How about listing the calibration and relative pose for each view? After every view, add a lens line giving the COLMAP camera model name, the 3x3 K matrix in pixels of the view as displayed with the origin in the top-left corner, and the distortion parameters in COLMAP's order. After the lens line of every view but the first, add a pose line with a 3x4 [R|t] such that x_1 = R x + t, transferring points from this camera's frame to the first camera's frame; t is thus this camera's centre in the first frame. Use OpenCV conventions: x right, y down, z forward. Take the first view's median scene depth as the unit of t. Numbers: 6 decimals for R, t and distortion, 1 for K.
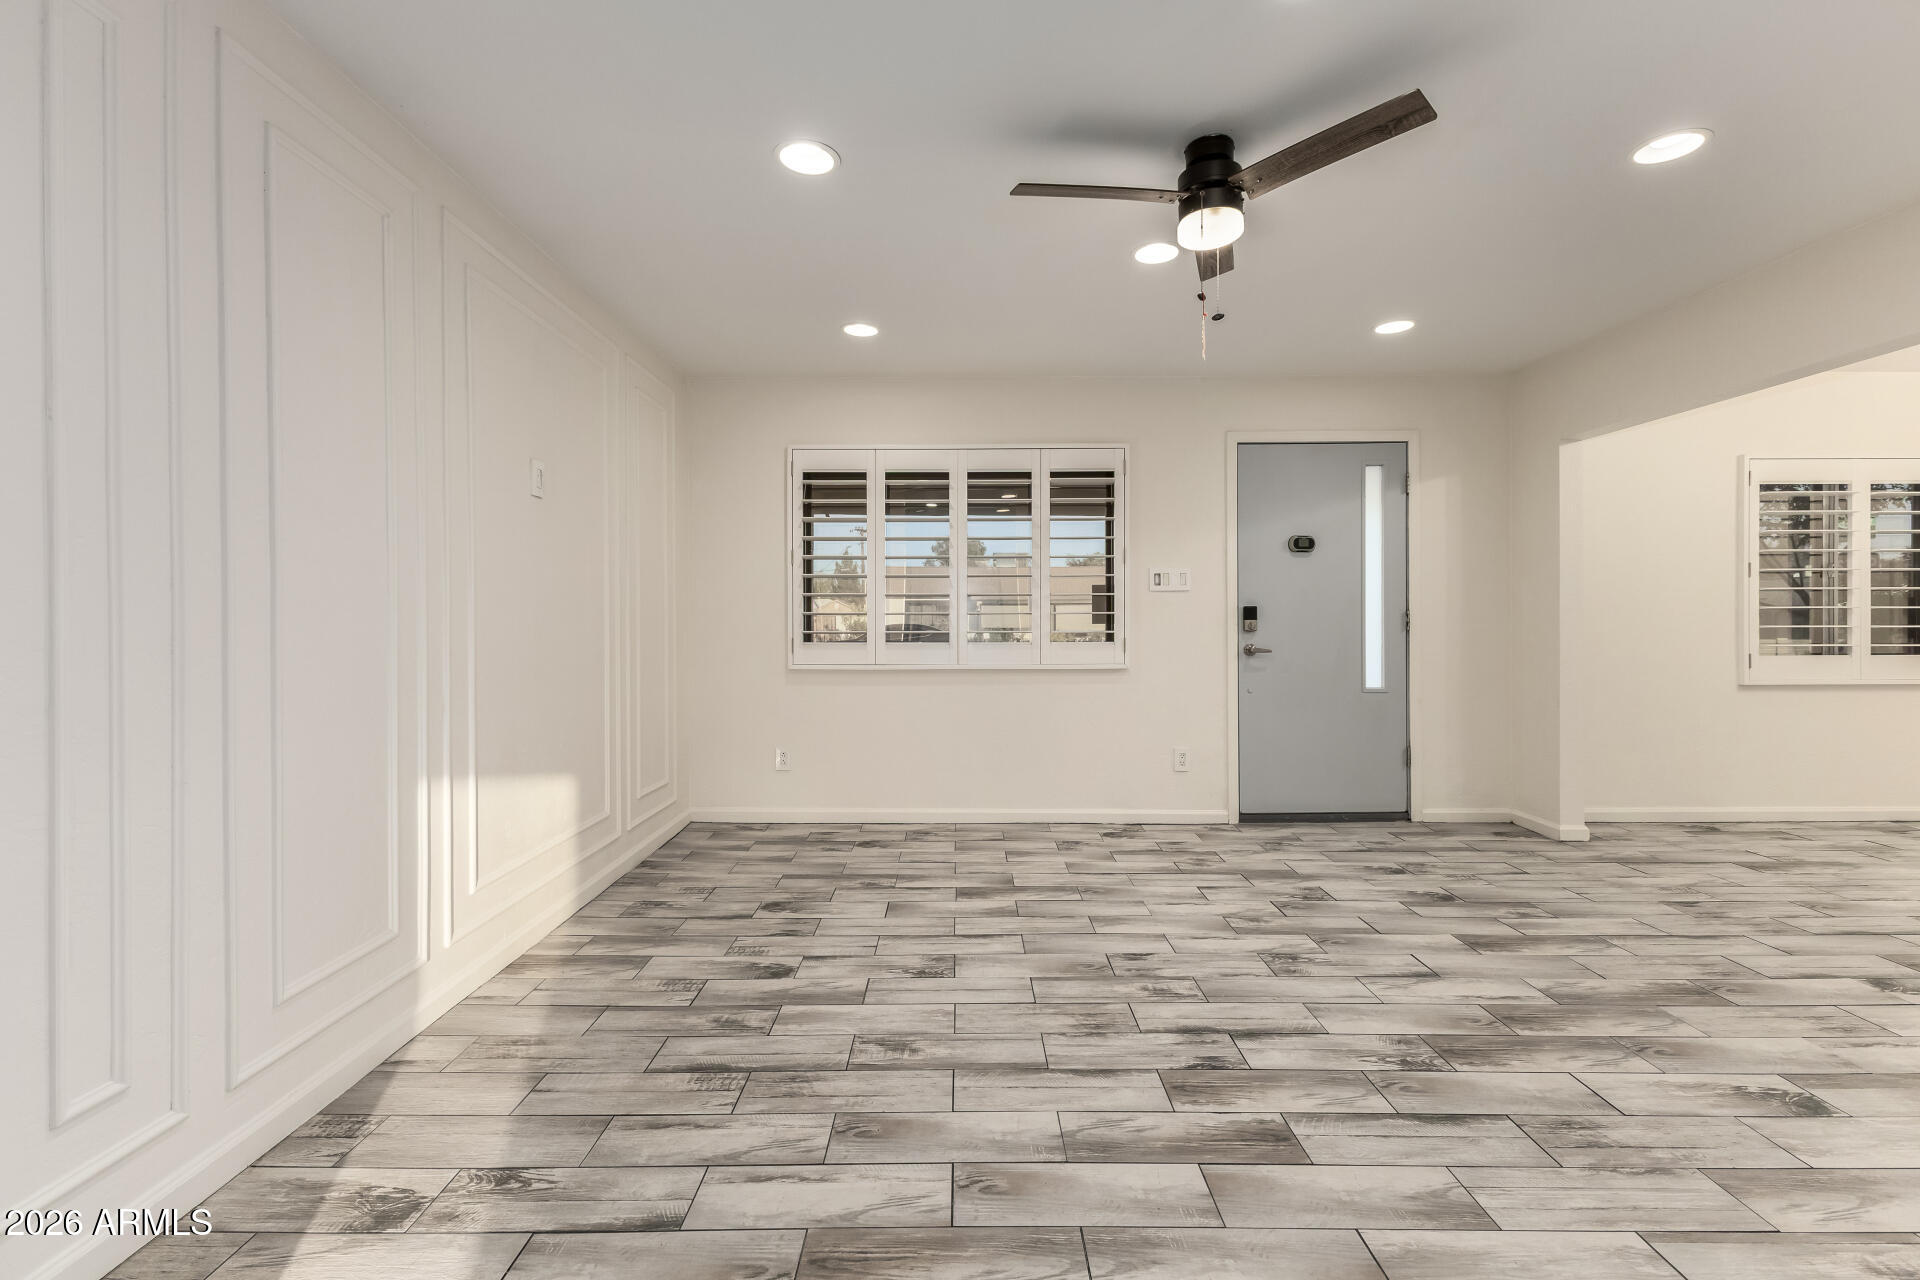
lens RADIAL K [[835.1, 0, 962.9], [0, 835.1, 626.1], [0, 0, 1]] dist [0.000093, 0.000064]
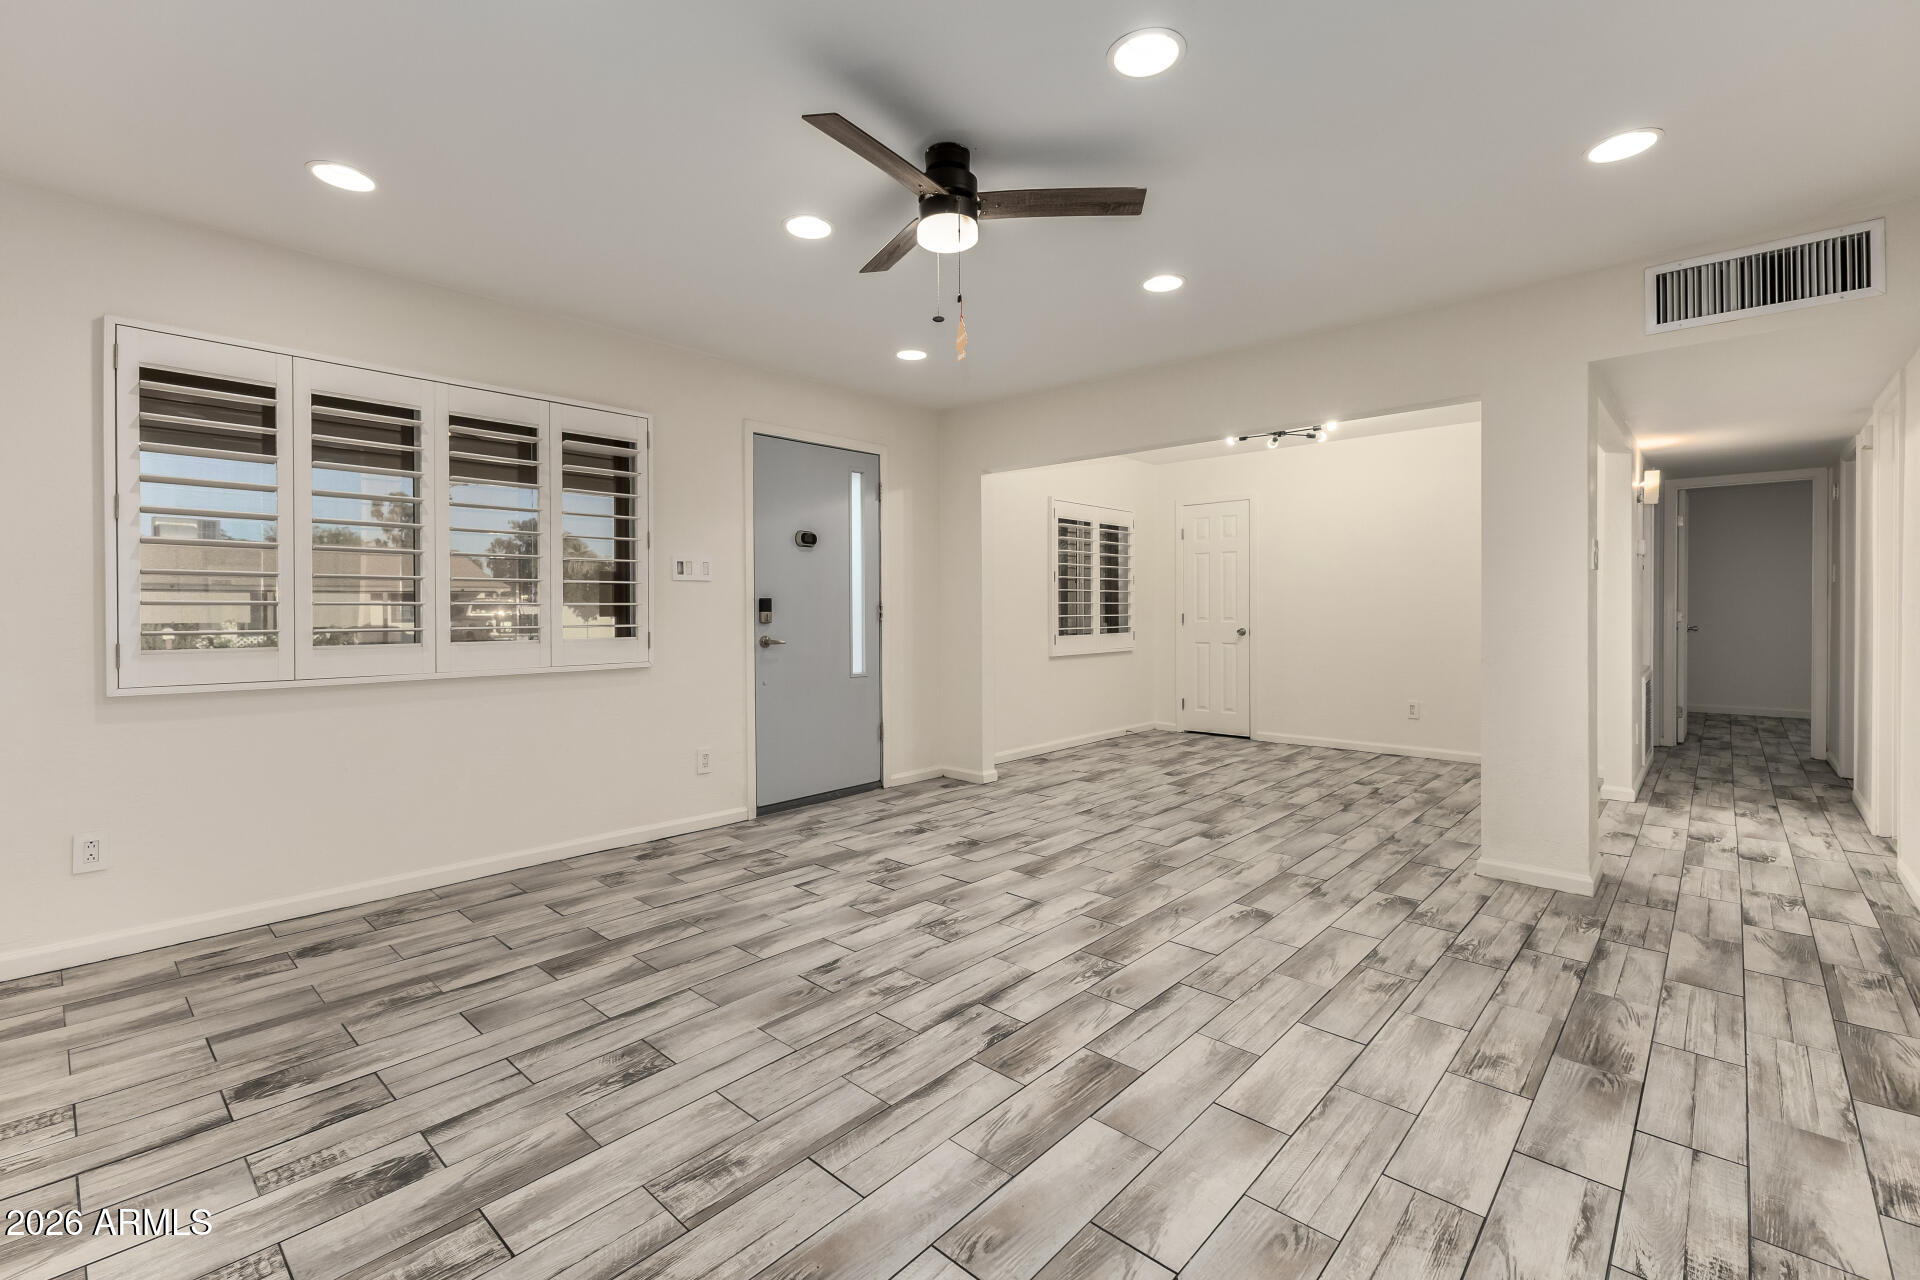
lens RADIAL K [[838.1, 0, 964.1], [0, 838.1, 615.8], [0, 0, 1]] dist [0.001836, 0.000565]
pose [[0.665377, -0.005104, 0.746490, -0.356946], [0.007551, 0.999971, 0.000106, -0.001193], [-0.746470, 0.005566, 0.665396, 0.226557]]
